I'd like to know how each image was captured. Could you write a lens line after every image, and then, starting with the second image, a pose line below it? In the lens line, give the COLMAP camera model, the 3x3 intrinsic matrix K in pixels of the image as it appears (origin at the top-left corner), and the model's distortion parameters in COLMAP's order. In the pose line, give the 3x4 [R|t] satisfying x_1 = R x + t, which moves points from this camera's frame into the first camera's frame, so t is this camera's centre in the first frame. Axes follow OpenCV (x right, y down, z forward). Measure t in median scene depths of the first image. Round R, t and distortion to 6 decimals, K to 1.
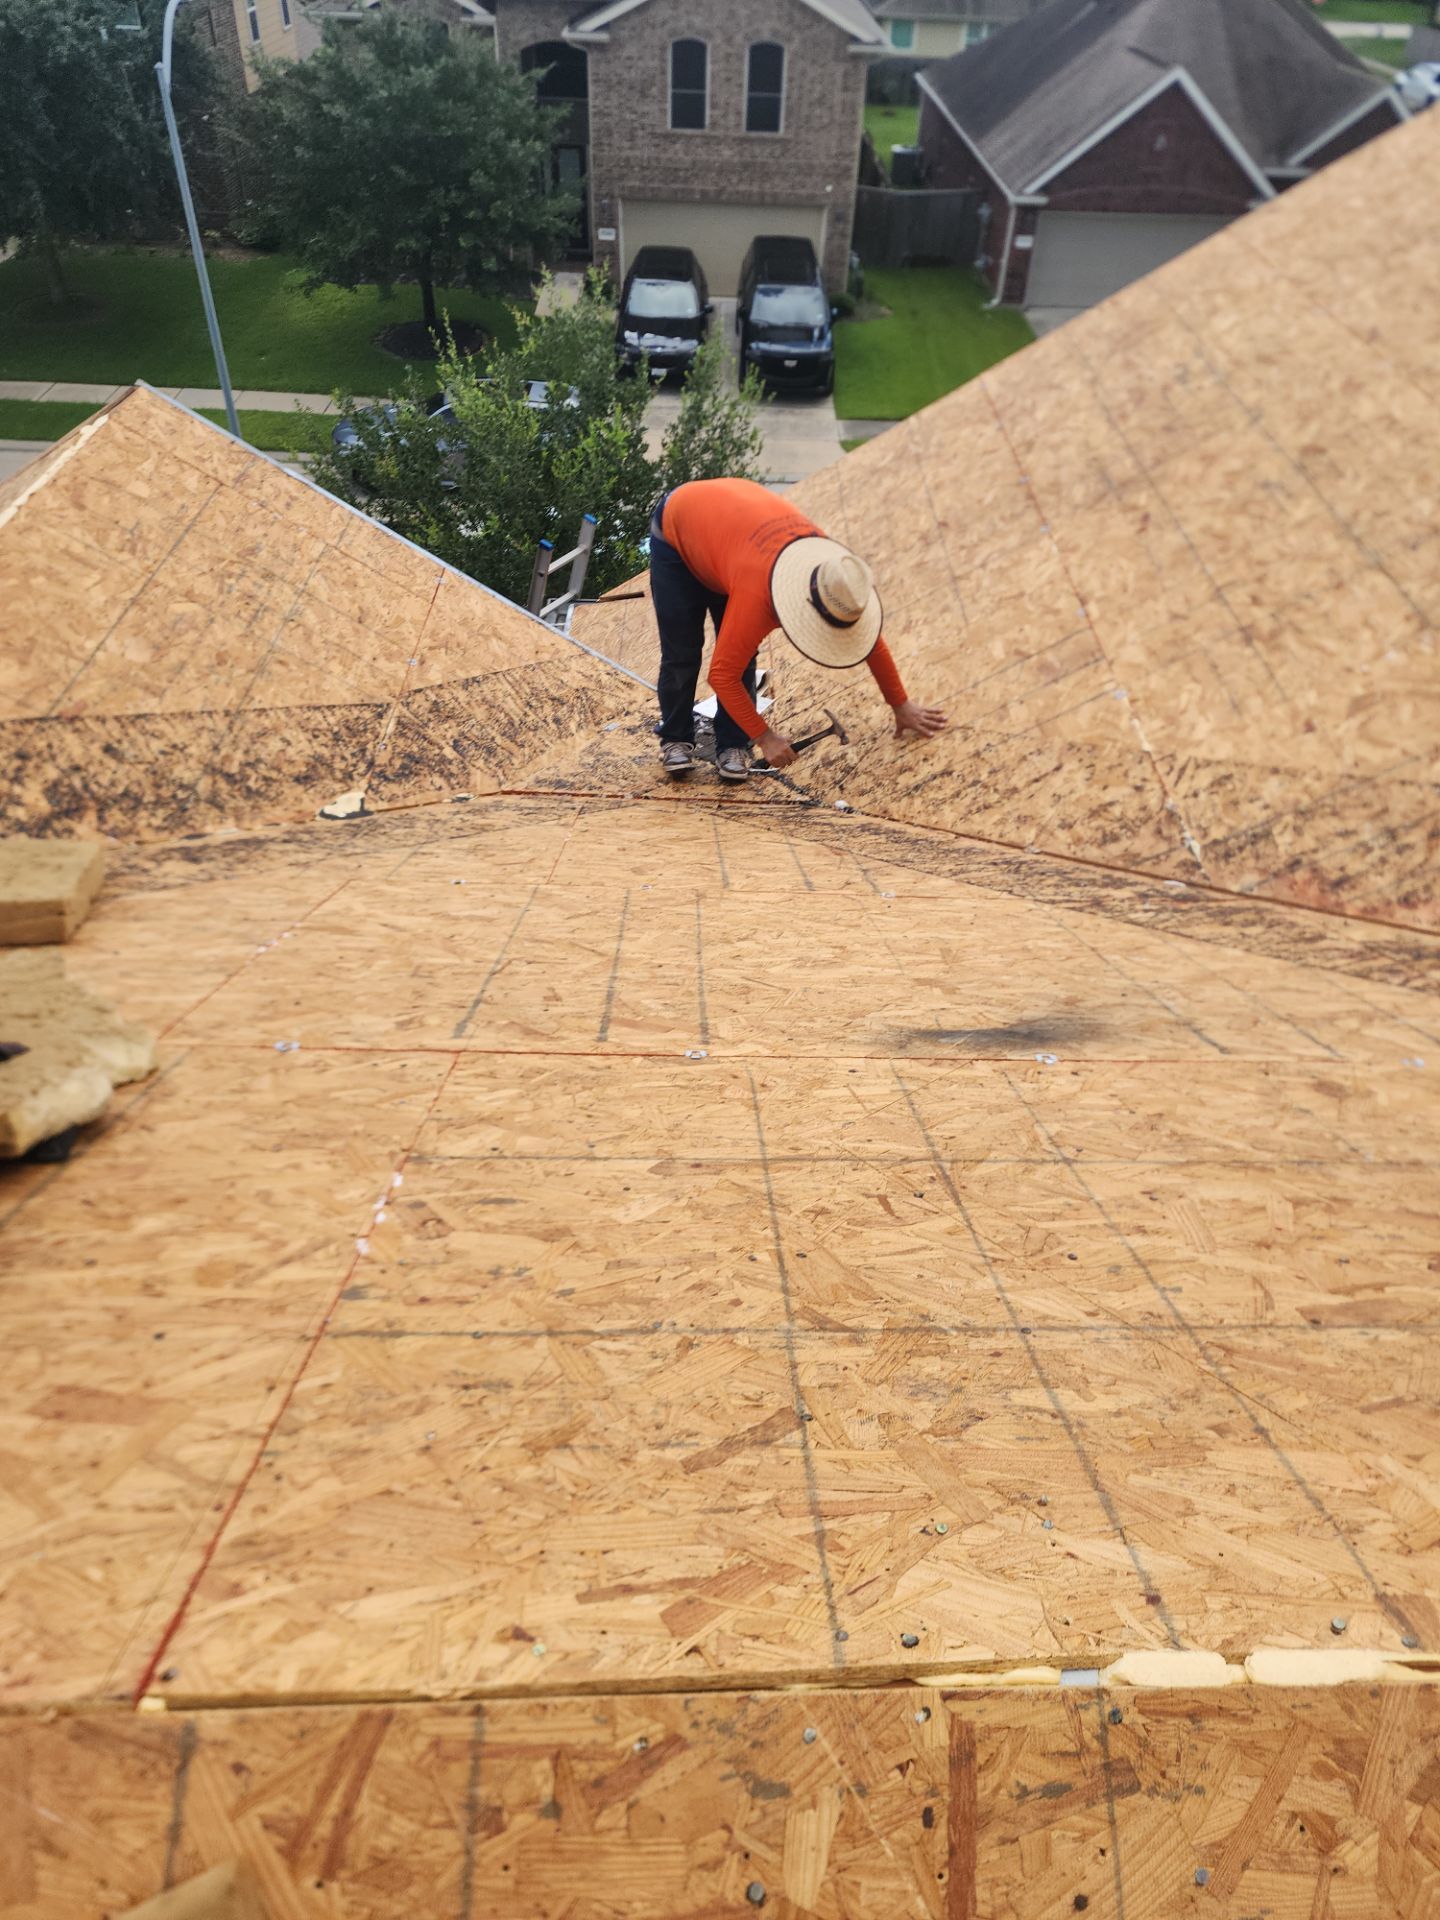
lens RADIAL K [[1322.4, 0, 719.2], [0, 1322.4, 972.8], [0, 0, 1]] dist [0.085849, -0.062184]
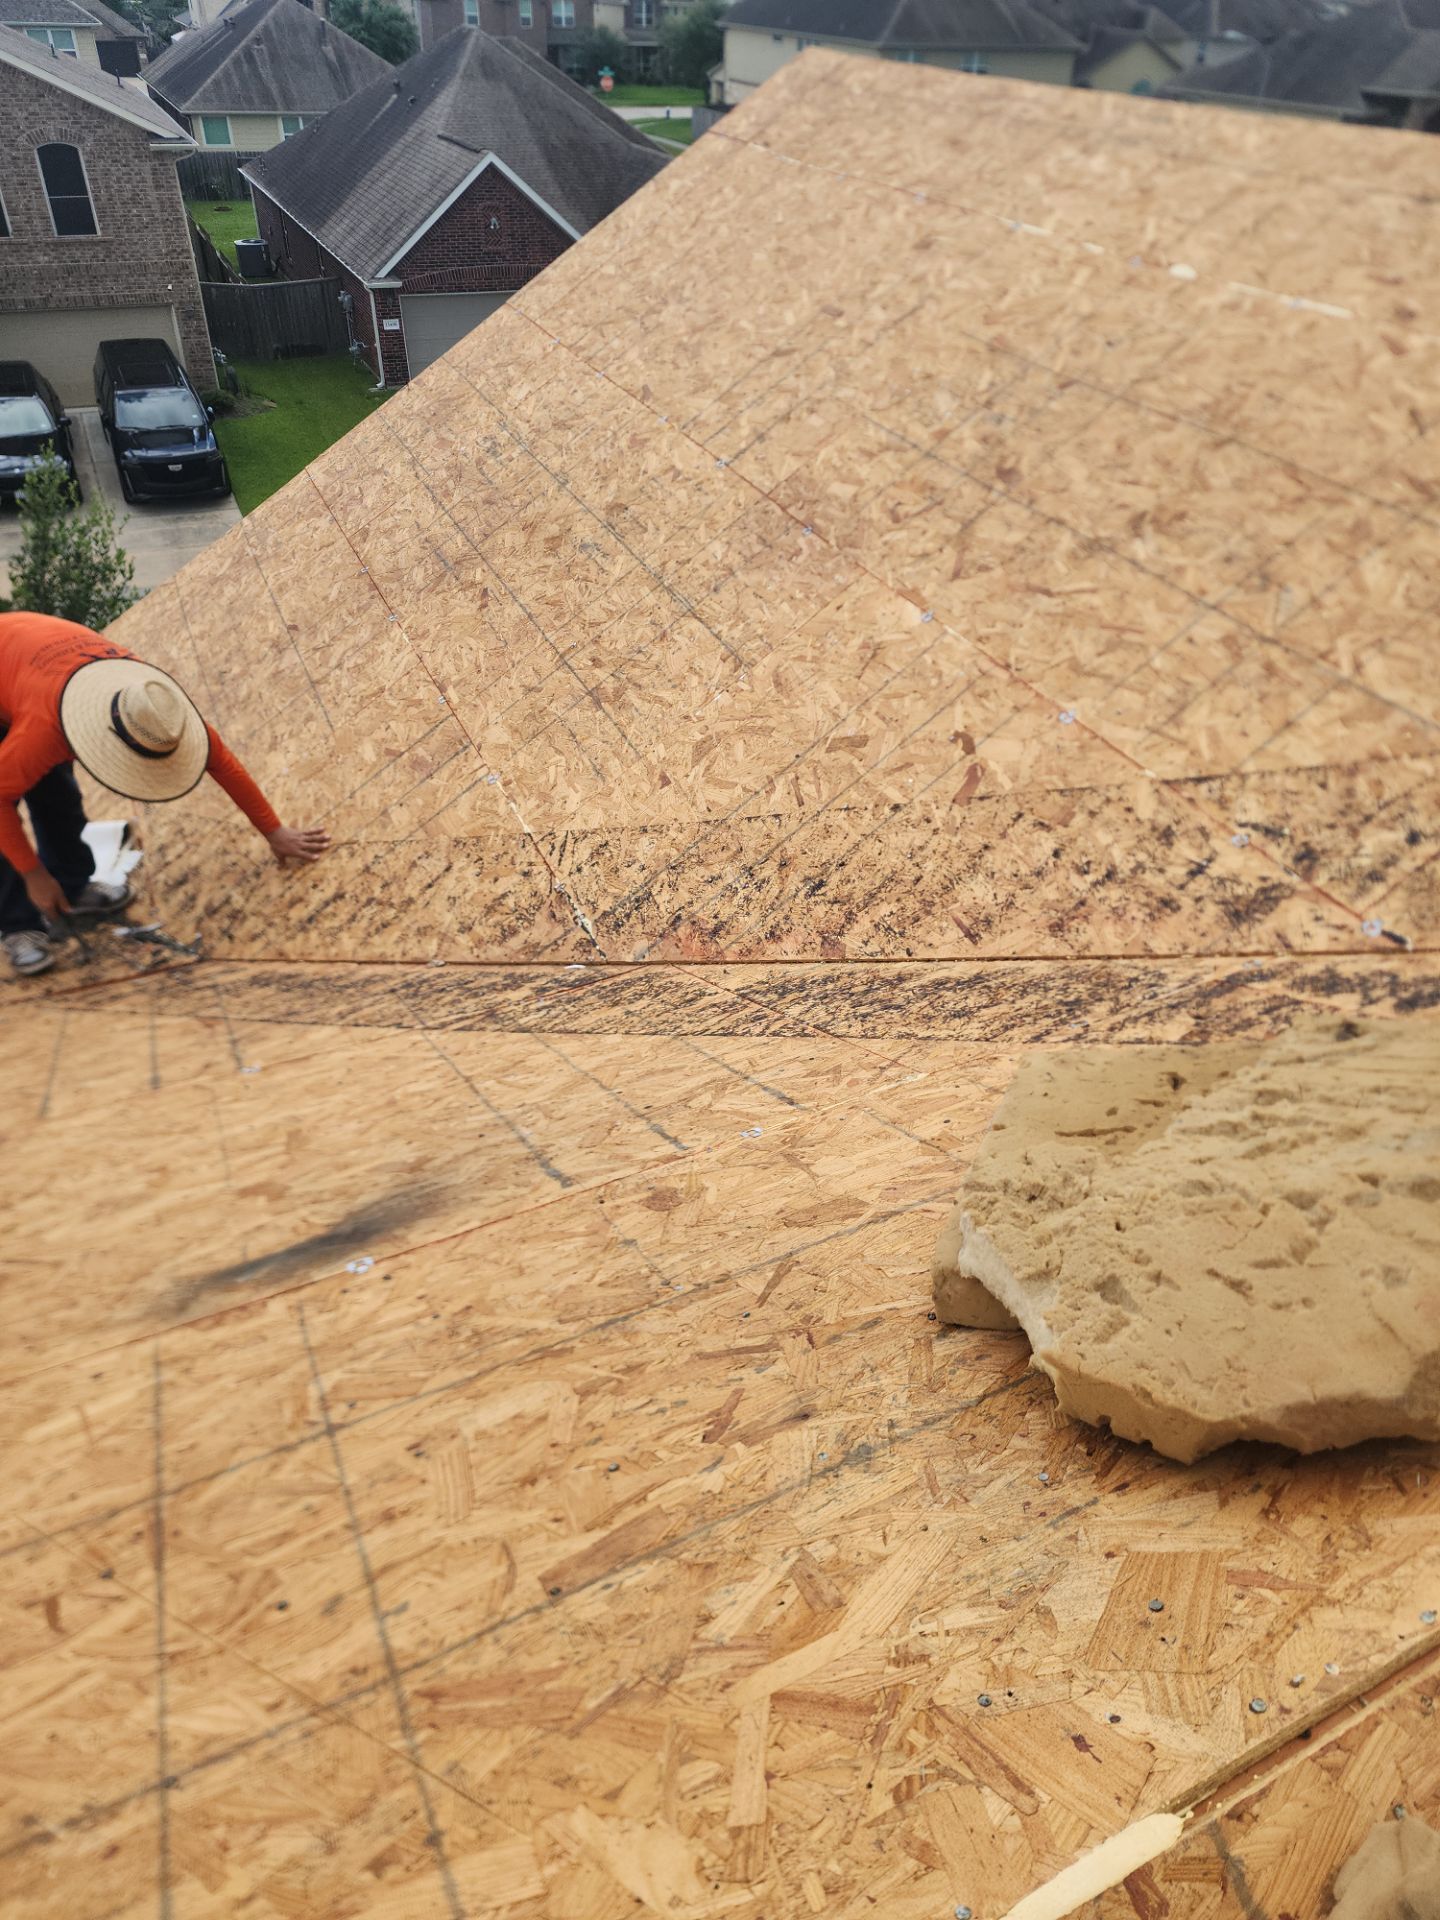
lens RADIAL K [[1300.1, 0, 804.9], [0, 1300.1, 956.4], [0, 0, 1]] dist [0.093643, -0.076648]
pose [[0.902795, -0.260332, 0.342328, 0.149934], [0.276346, 0.961056, 0.002072, -0.026696], [-0.329536, 0.092730, 0.939578, 0.057933]]
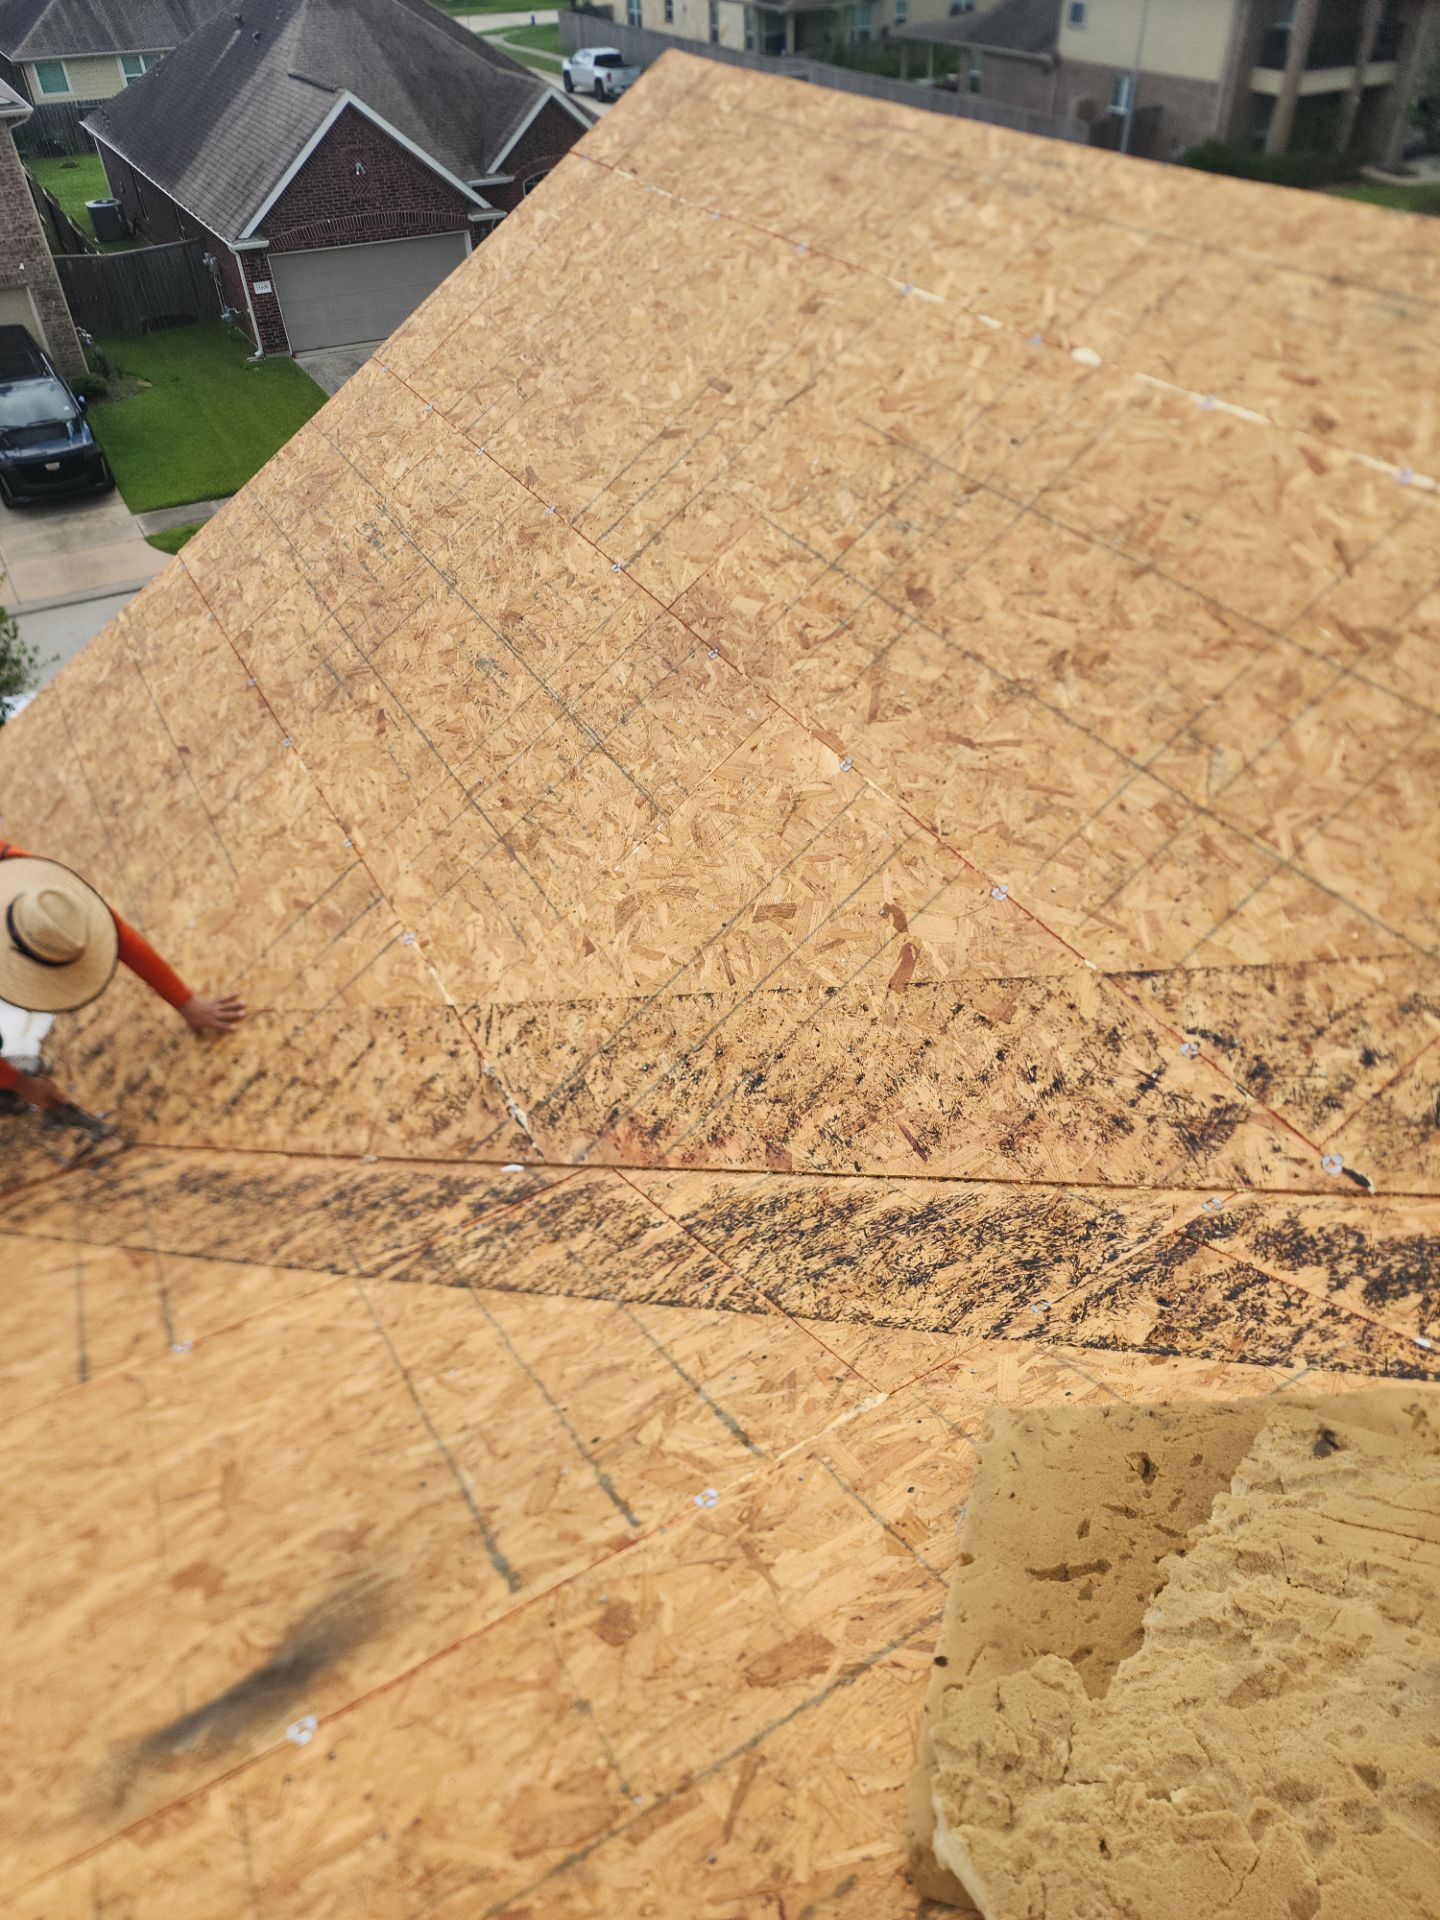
lens RADIAL K [[1286.6, 0, 800.9], [0, 1286.6, 955.2], [0, 0, 1]] dist [0.071755, -0.057419]
pose [[0.865137, -0.367534, 0.341258, 0.229298], [0.358427, 0.929024, 0.091893, -0.186396], [-0.350811, 0.042816, 0.935467, 0.079962]]
